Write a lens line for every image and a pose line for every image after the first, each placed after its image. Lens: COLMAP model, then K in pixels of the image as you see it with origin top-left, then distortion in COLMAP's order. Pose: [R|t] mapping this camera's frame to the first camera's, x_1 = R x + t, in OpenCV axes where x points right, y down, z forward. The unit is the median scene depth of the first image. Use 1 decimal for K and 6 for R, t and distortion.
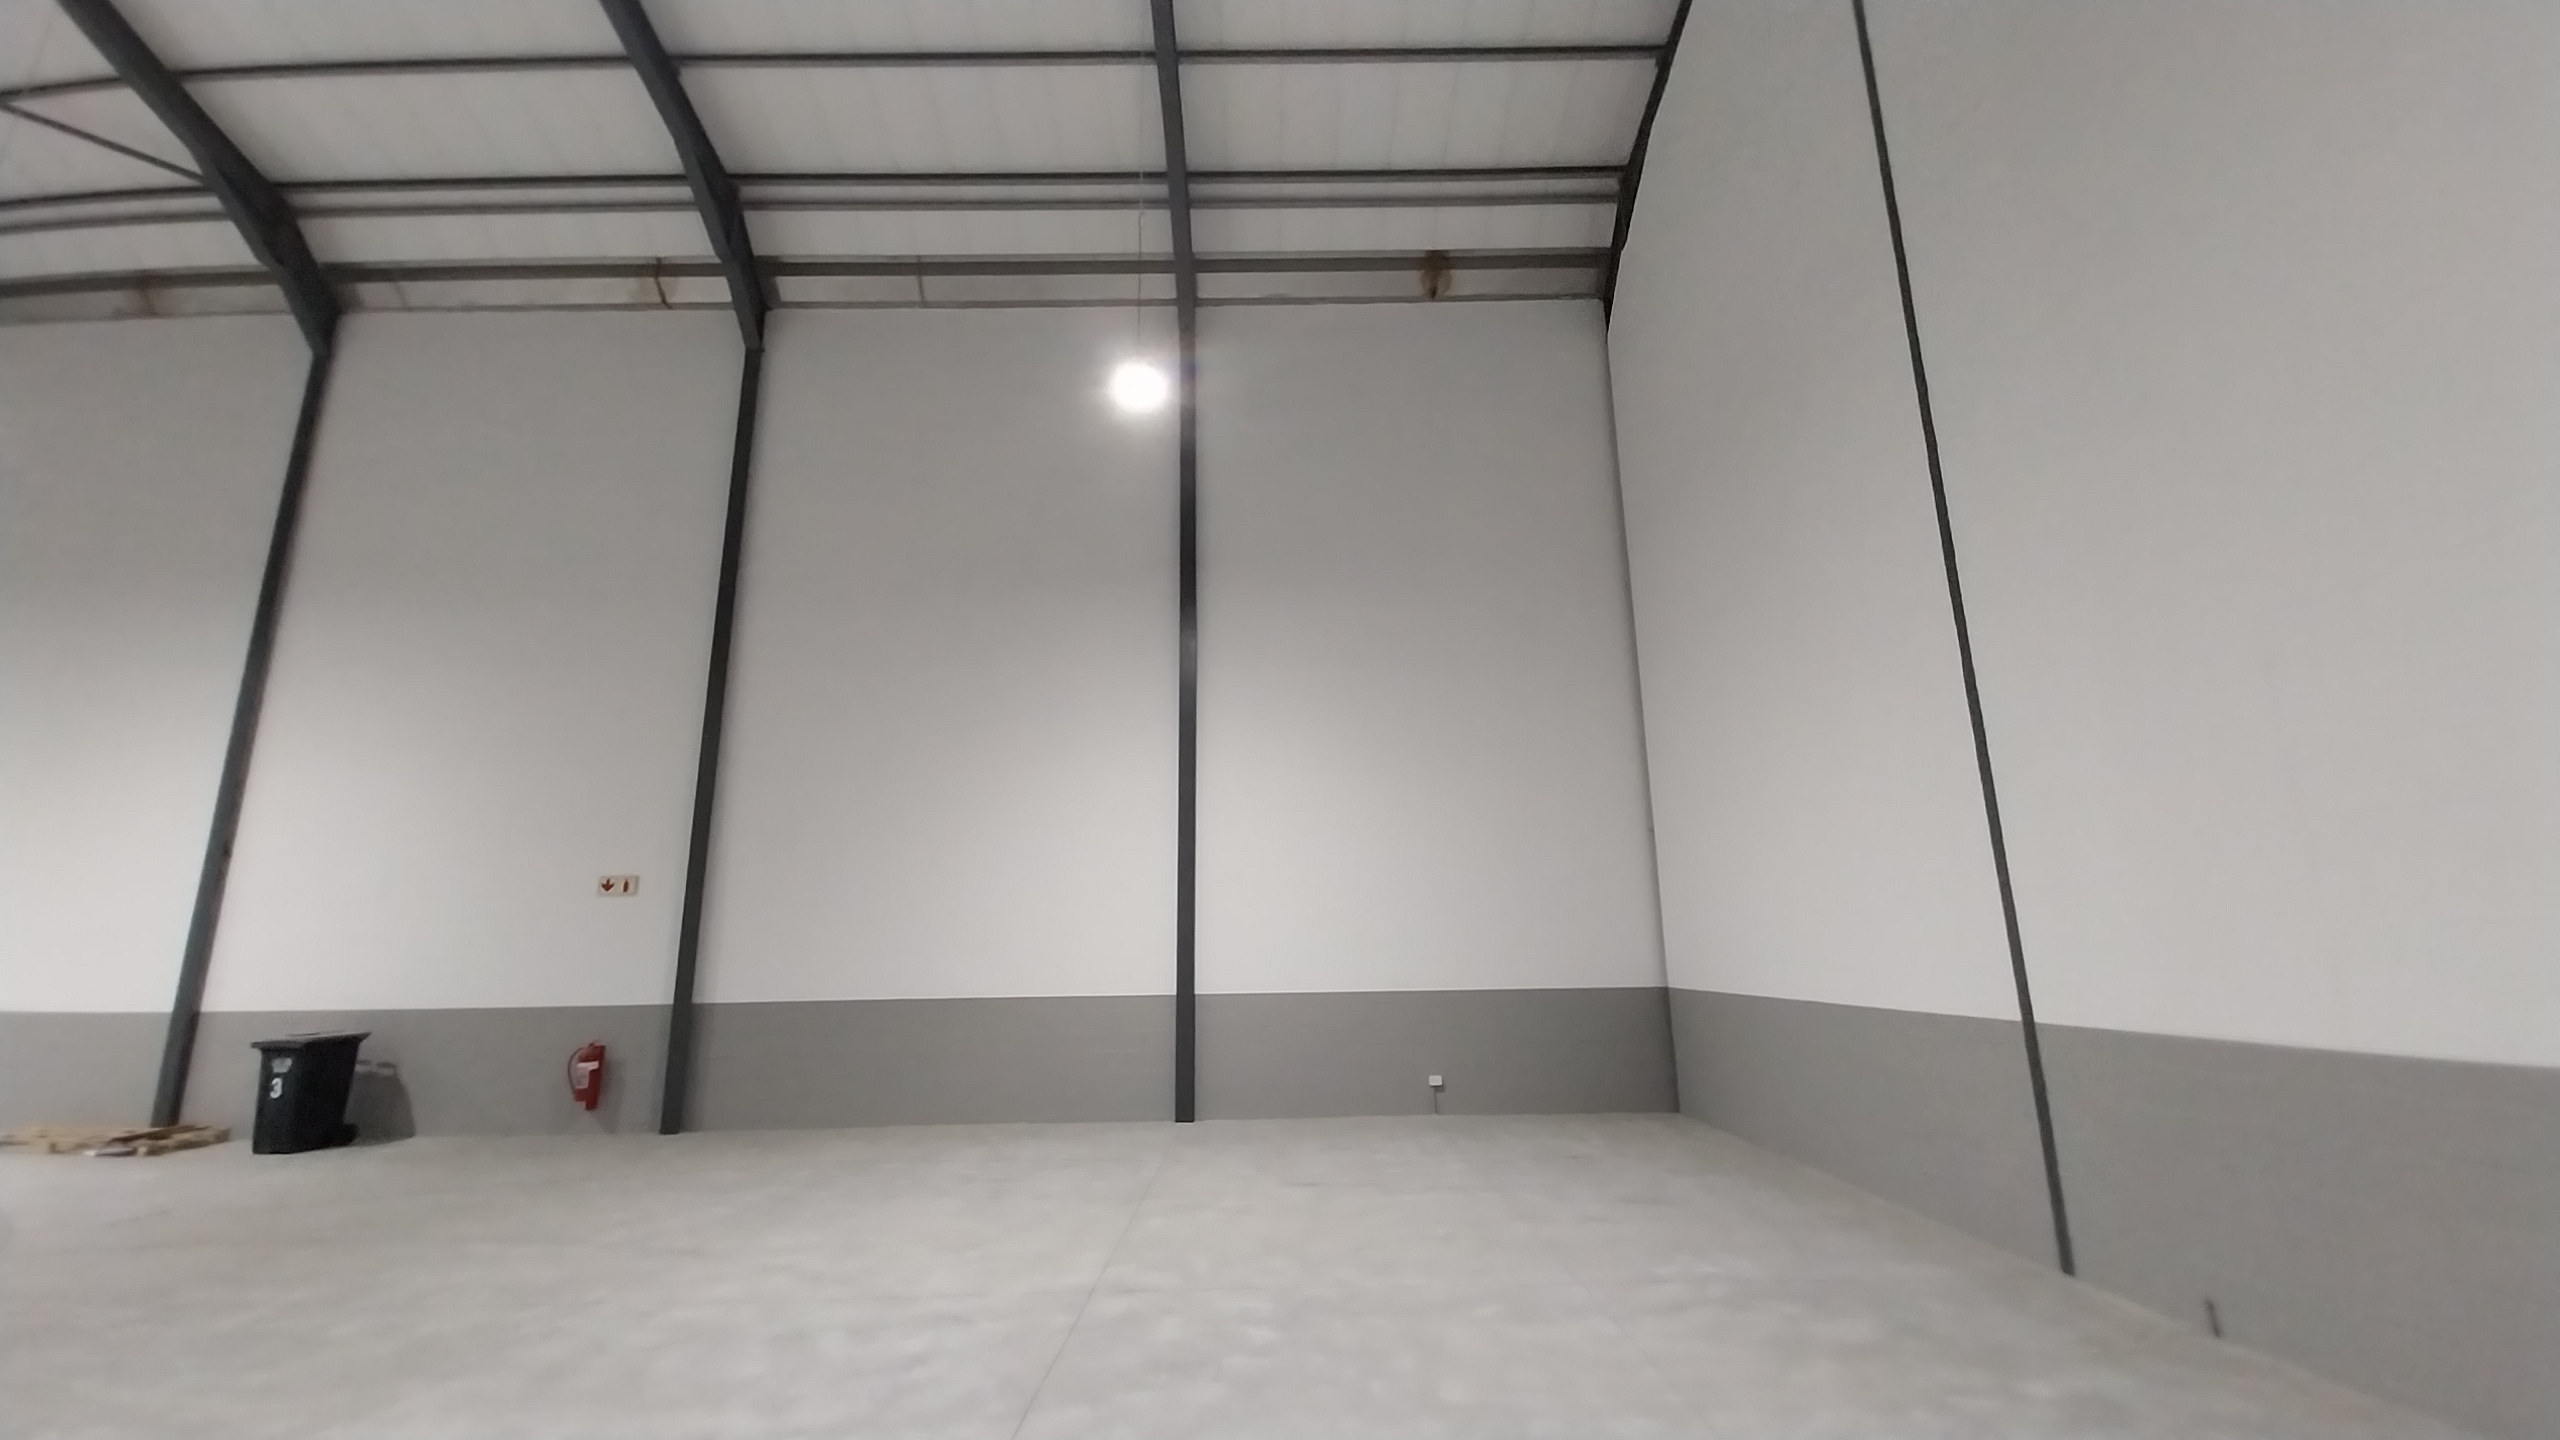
lens RADIAL K [[996.5, 0, 1292.9], [0, 996.5, 718.6], [0, 0, 1]] dist [0.000337, -0.009283]
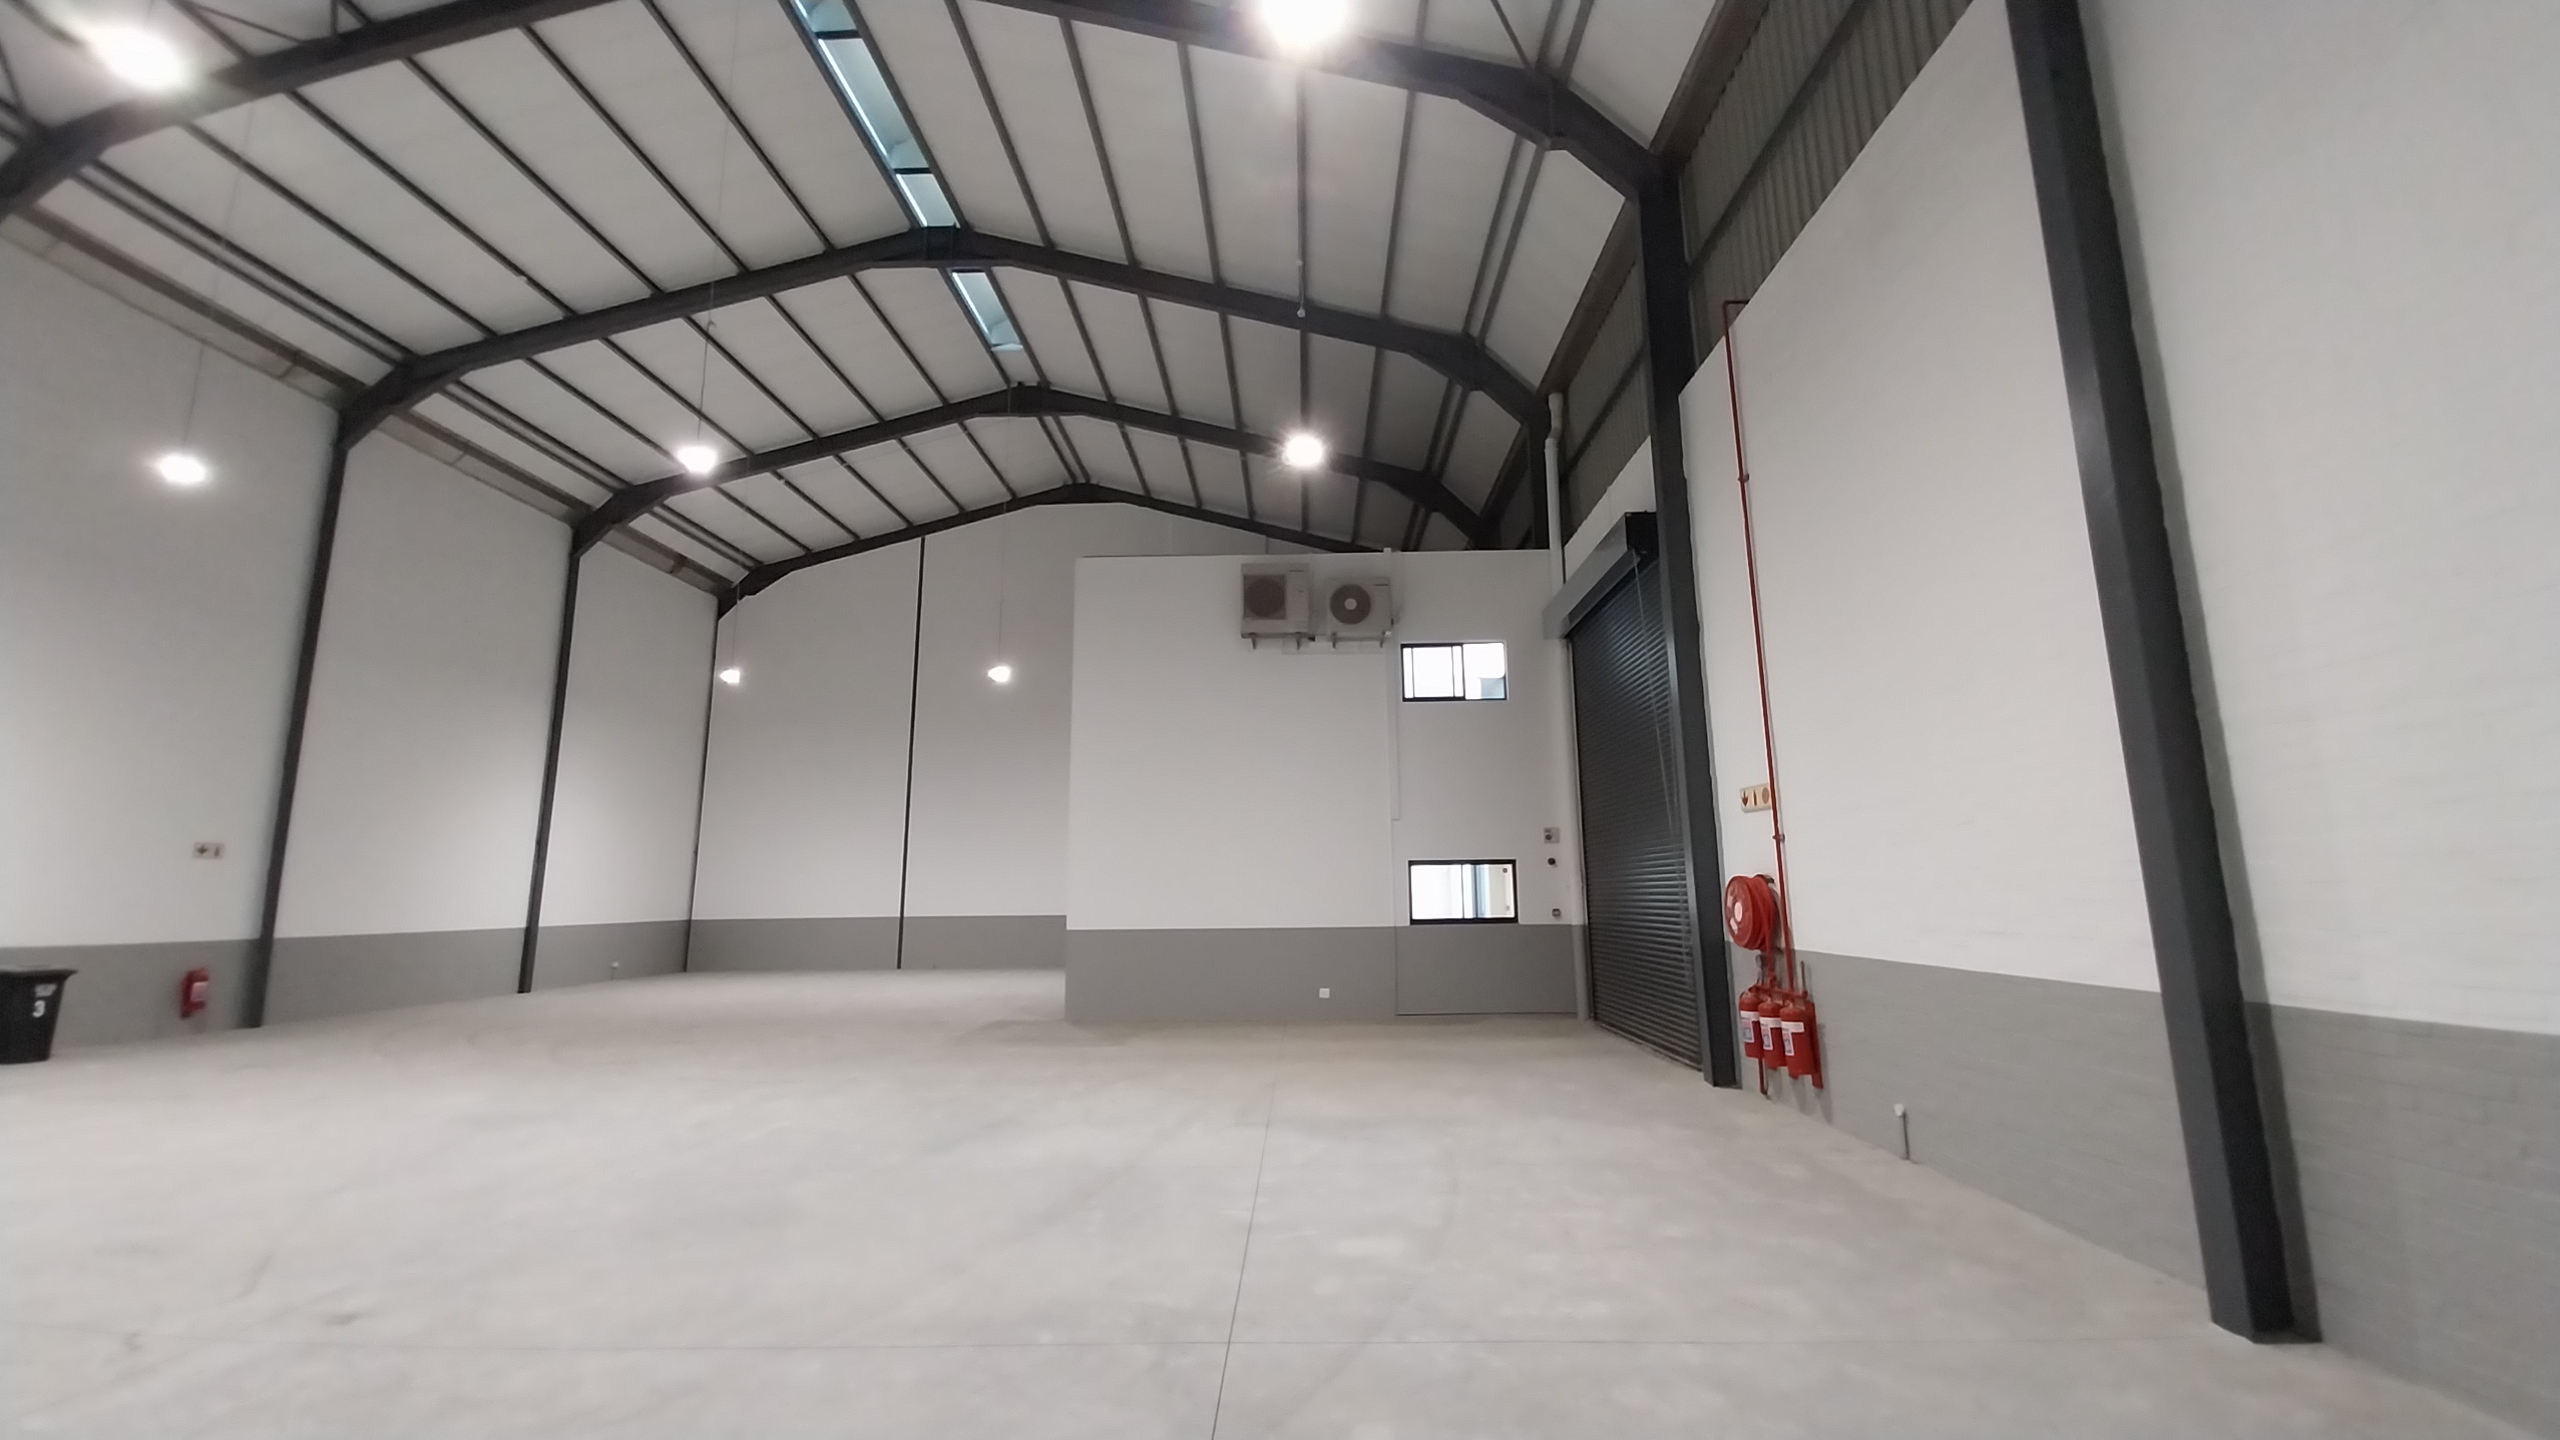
lens RADIAL K [[996.5, 0, 1292.9], [0, 996.5, 718.6], [0, 0, 1]] dist [0.000337, -0.009283]
pose [[0.035330, 0.188847, 0.981371, -1.990161], [-0.217495, 0.959900, -0.176885, -0.082704], [-0.975422, -0.207194, 0.074986, -0.465758]]
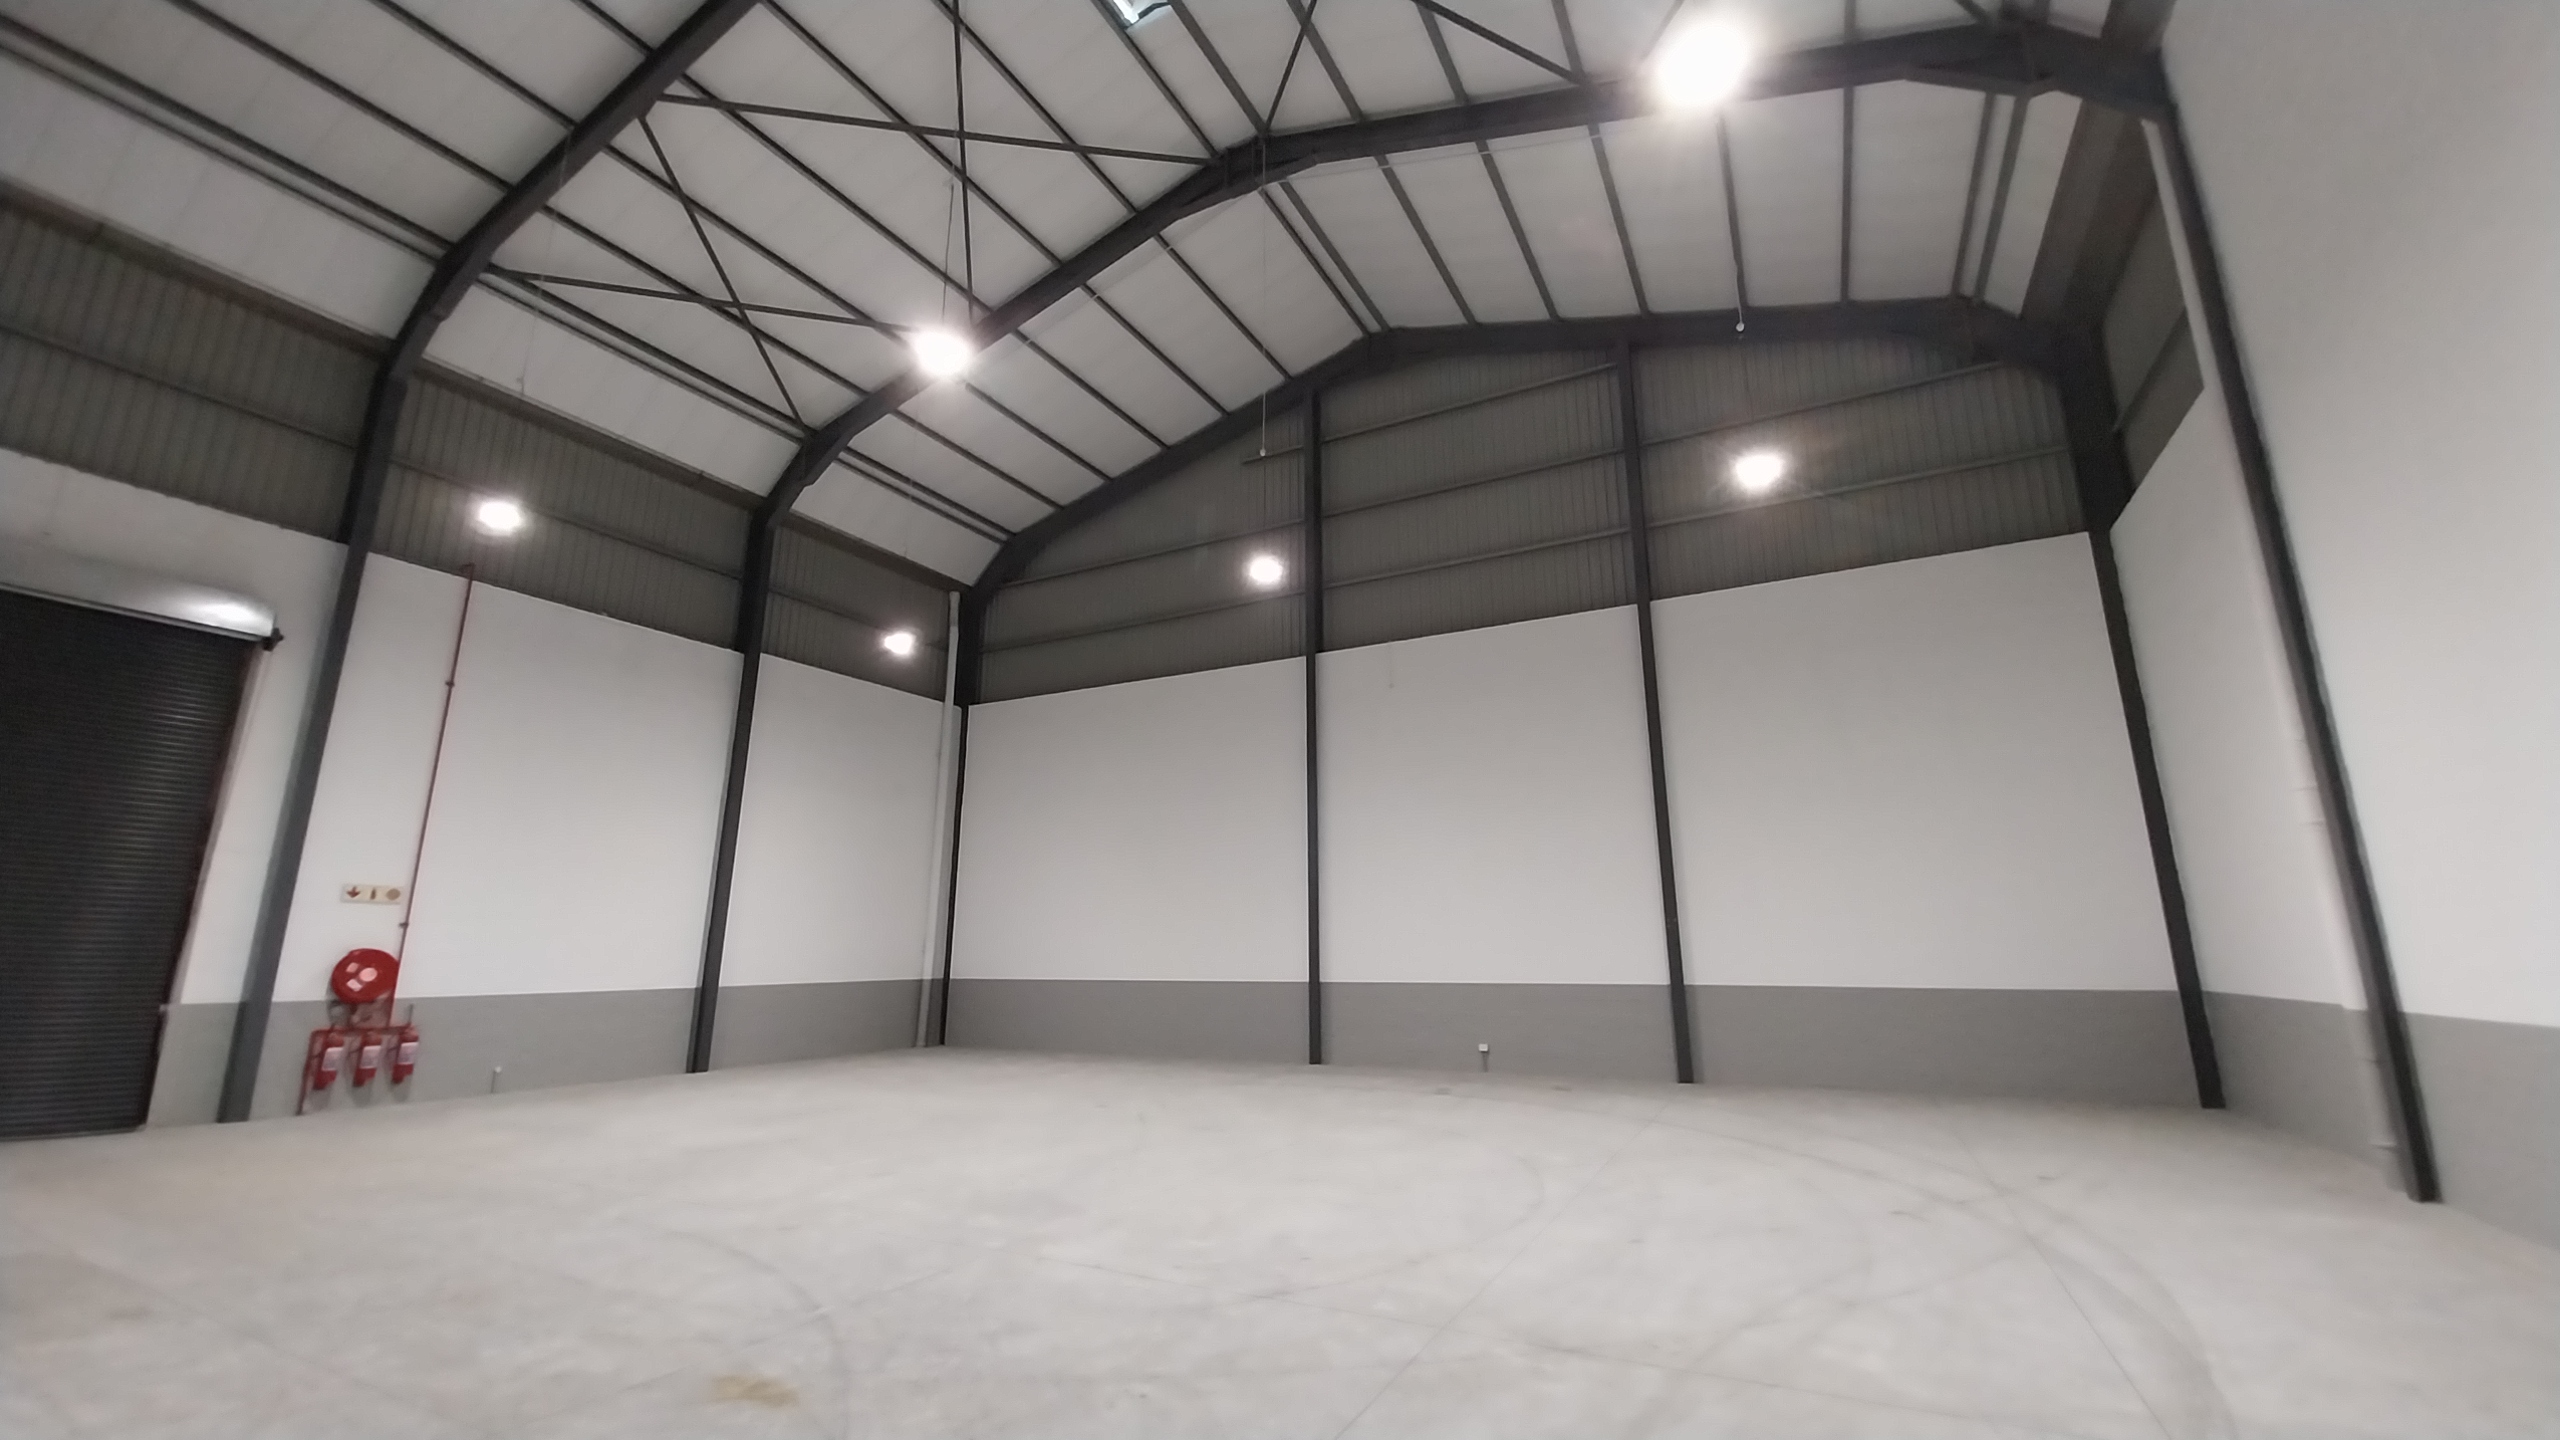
lens RADIAL K [[996.5, 0, 1292.9], [0, 996.5, 718.6], [0, 0, 1]] dist [0.000337, -0.009283]
pose [[0.473674, 0.216638, 0.853640, -1.031723], [-0.206851, 0.969526, -0.131268, -0.095612], [-0.856064, -0.114398, 0.504051, -0.445697]]
